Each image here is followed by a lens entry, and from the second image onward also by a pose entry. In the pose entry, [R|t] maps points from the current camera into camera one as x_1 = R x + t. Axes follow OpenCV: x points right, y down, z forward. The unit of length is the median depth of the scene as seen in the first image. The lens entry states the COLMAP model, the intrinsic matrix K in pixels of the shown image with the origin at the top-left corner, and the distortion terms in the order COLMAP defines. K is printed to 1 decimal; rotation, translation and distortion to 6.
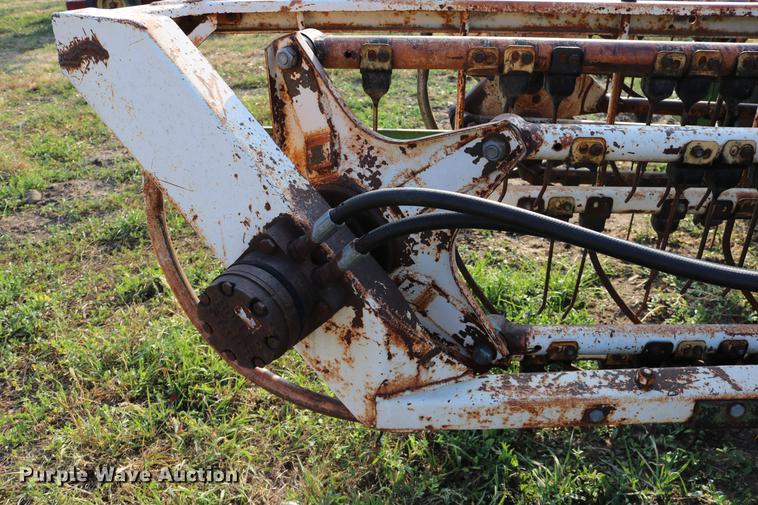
lens RADIAL K [[622.9, 0, 381.0], [0, 622.9, 250.1], [0, 0, 1]] dist [-0.154937, 0.123268]
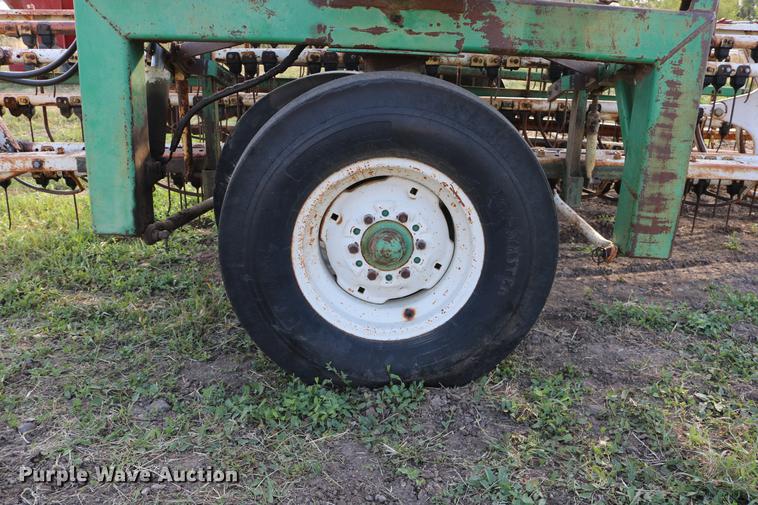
lens RADIAL K [[622.9, 0, 374.8], [0, 622.9, 249.3], [0, 0, 1]] dist [-0.154937, 0.123268]
pose [[0.999469, 0.008735, 0.031385, 1.642261], [-0.004814, 0.992410, -0.122880, 0.902970], [-0.032220, 0.122663, 0.991925, -1.390809]]
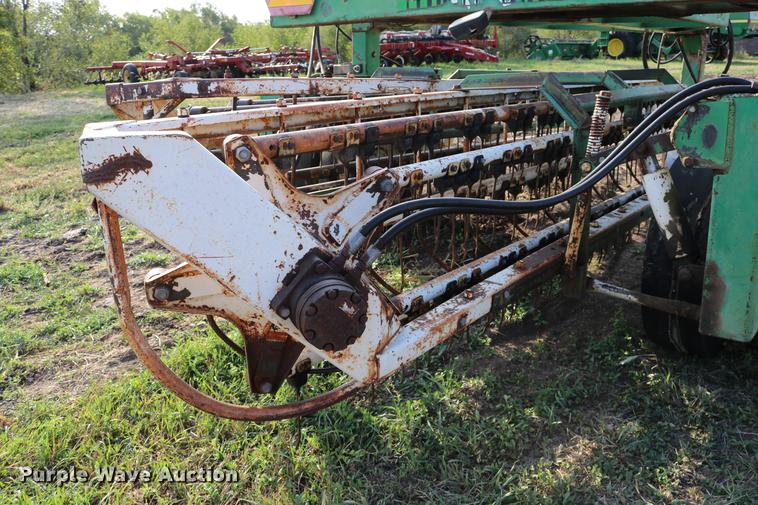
lens RADIAL K [[622.9, 0, 378.1], [0, 622.9, 251.8], [0, 0, 1]] dist [-0.154937, 0.123268]
pose [[0.645386, -0.238132, 0.725789, -1.045302], [0.359509, 0.933043, -0.013550, 0.023199], [-0.673966, 0.269672, 0.687784, -0.112629]]
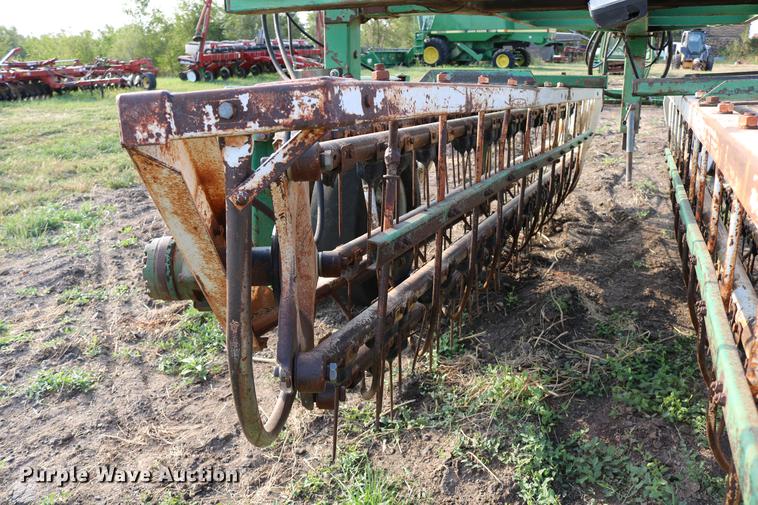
lens RADIAL K [[622.9, 0, 381.7], [0, 622.9, 251.8], [0, 0, 1]] dist [-0.154937, 0.123268]
pose [[0.378483, -0.271943, 0.884759, -0.624985], [0.433249, 0.896740, 0.090290, -0.656901], [-0.817952, 0.349148, 0.457220, 1.300174]]
